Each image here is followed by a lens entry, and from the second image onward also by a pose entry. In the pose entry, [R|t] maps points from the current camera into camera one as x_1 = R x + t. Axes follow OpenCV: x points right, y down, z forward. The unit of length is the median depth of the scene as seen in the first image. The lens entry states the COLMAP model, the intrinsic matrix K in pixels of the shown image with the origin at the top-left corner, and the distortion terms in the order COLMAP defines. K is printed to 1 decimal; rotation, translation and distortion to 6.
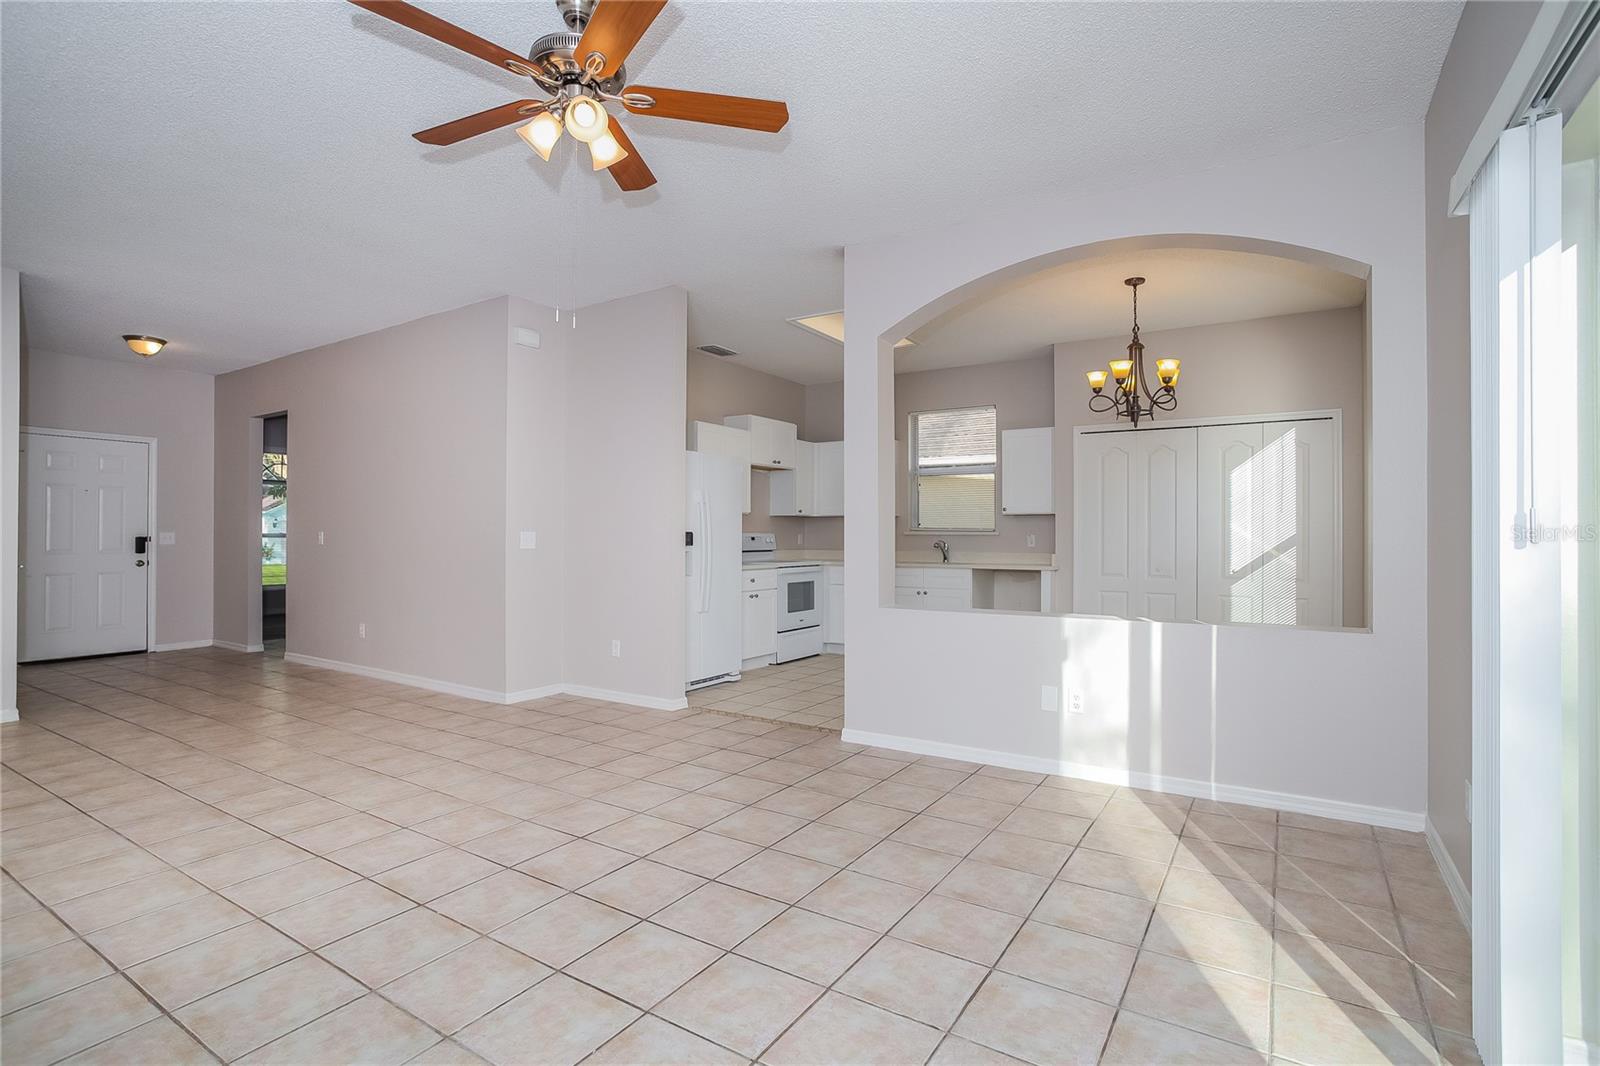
lens RADIAL K [[782.3, 0, 797.1], [0, 782.3, 540.2], [0, 0, 1]] dist [-0.052432, 0.027944]
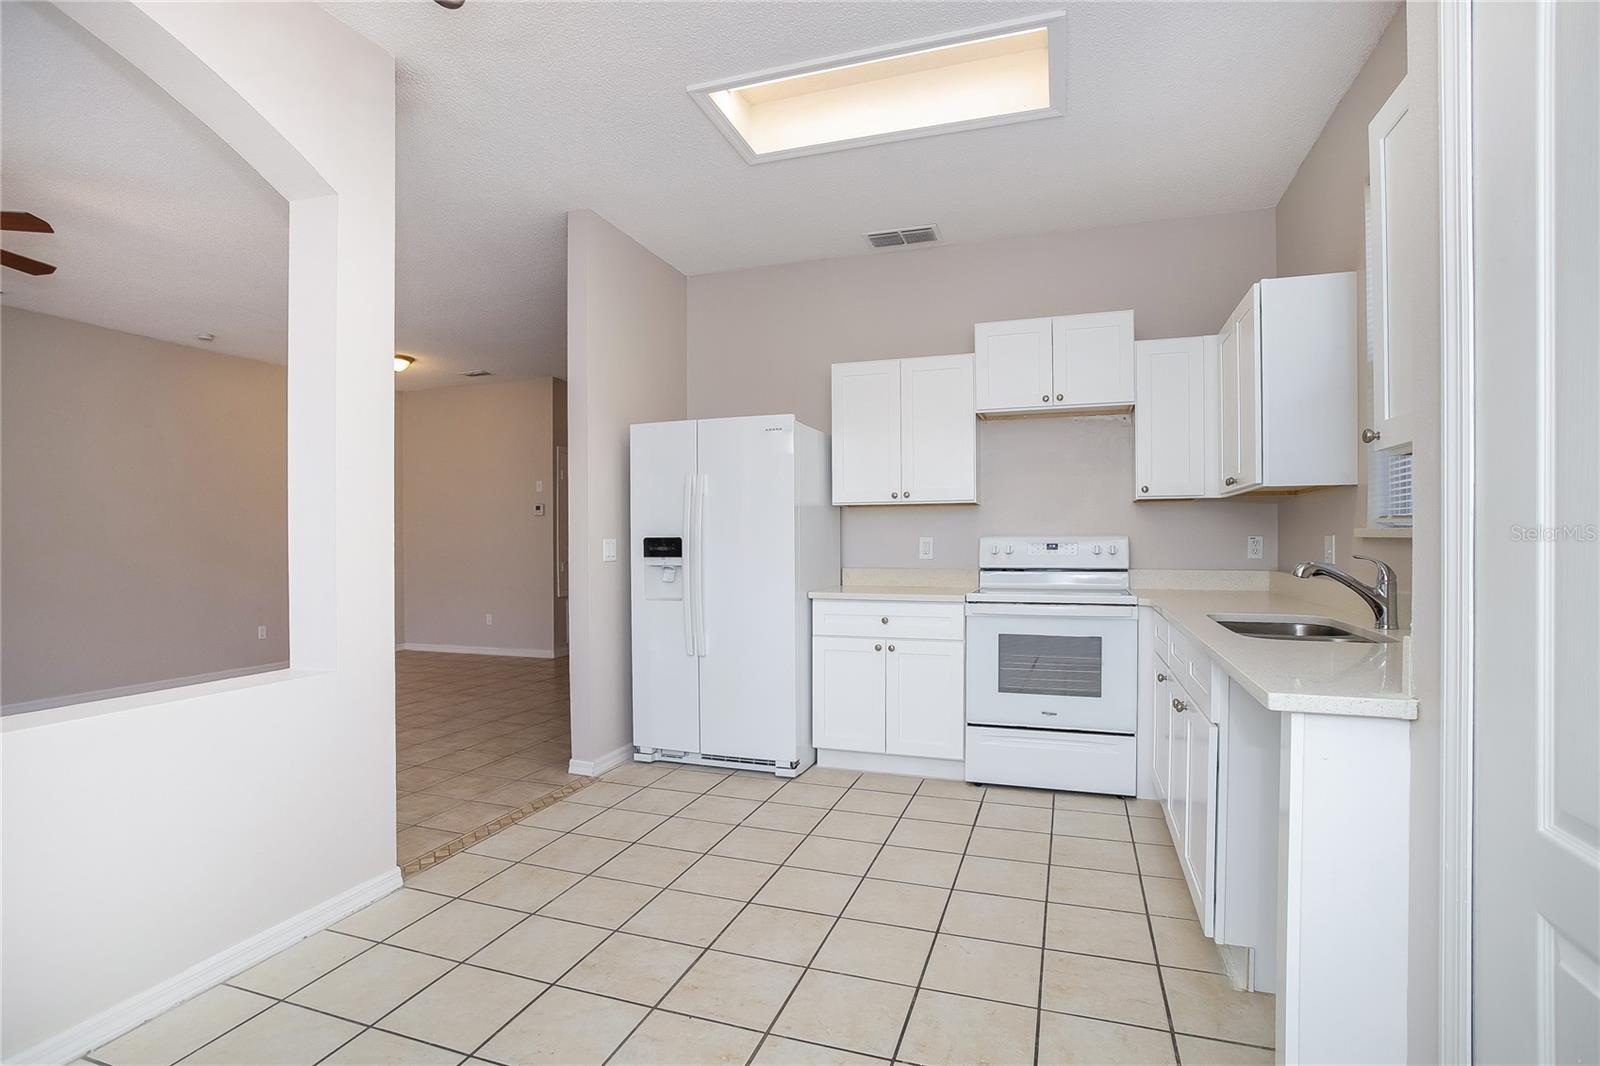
lens RADIAL K [[786.2, 0, 793.9], [0, 786.2, 549.8], [0, 0, 1]] dist [-0.068347, 0.000164]
pose [[0.221131, 0.010043, -0.975192, 0.447945], [0.001131, 0.999944, 0.010554, -0.005737], [0.975243, -0.003437, 0.221107, 0.741208]]
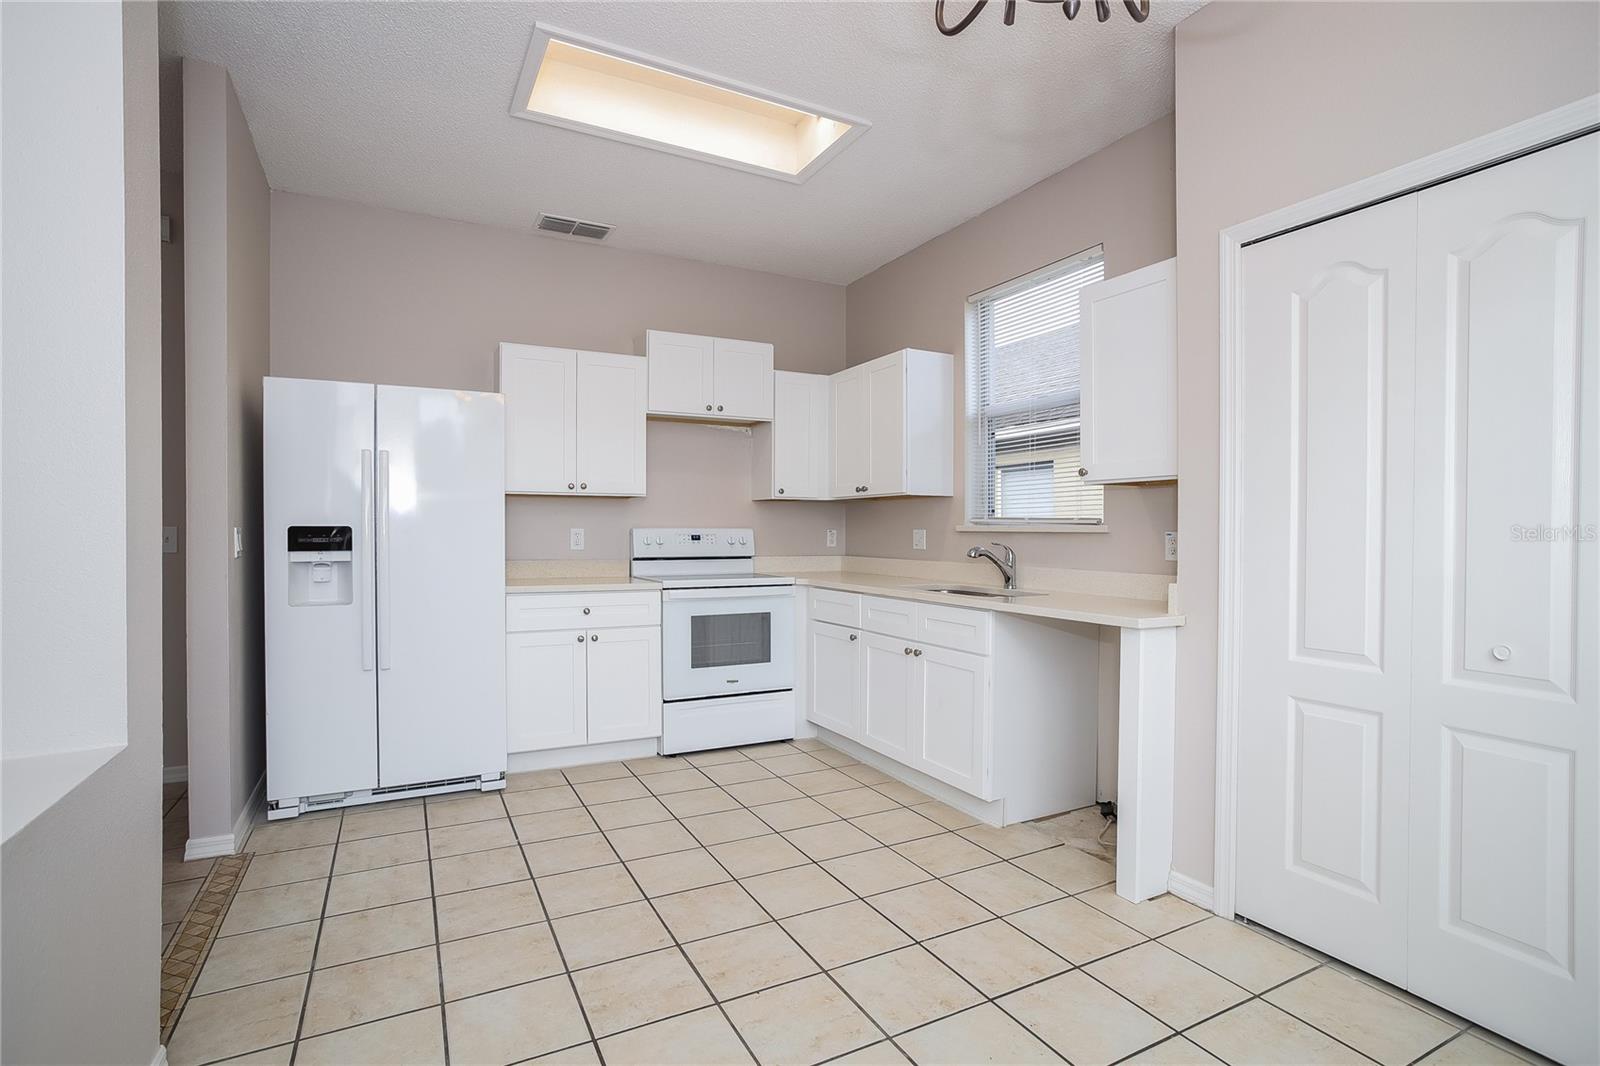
lens RADIAL K [[782.3, 0, 797.1], [0, 782.3, 540.2], [0, 0, 1]] dist [-0.052432, 0.027944]
pose [[0.866725, 0.007681, -0.498728, 0.331866], [-0.003587, 0.999952, 0.009167, -0.005900], [0.498774, -0.006156, 0.866710, 0.533749]]
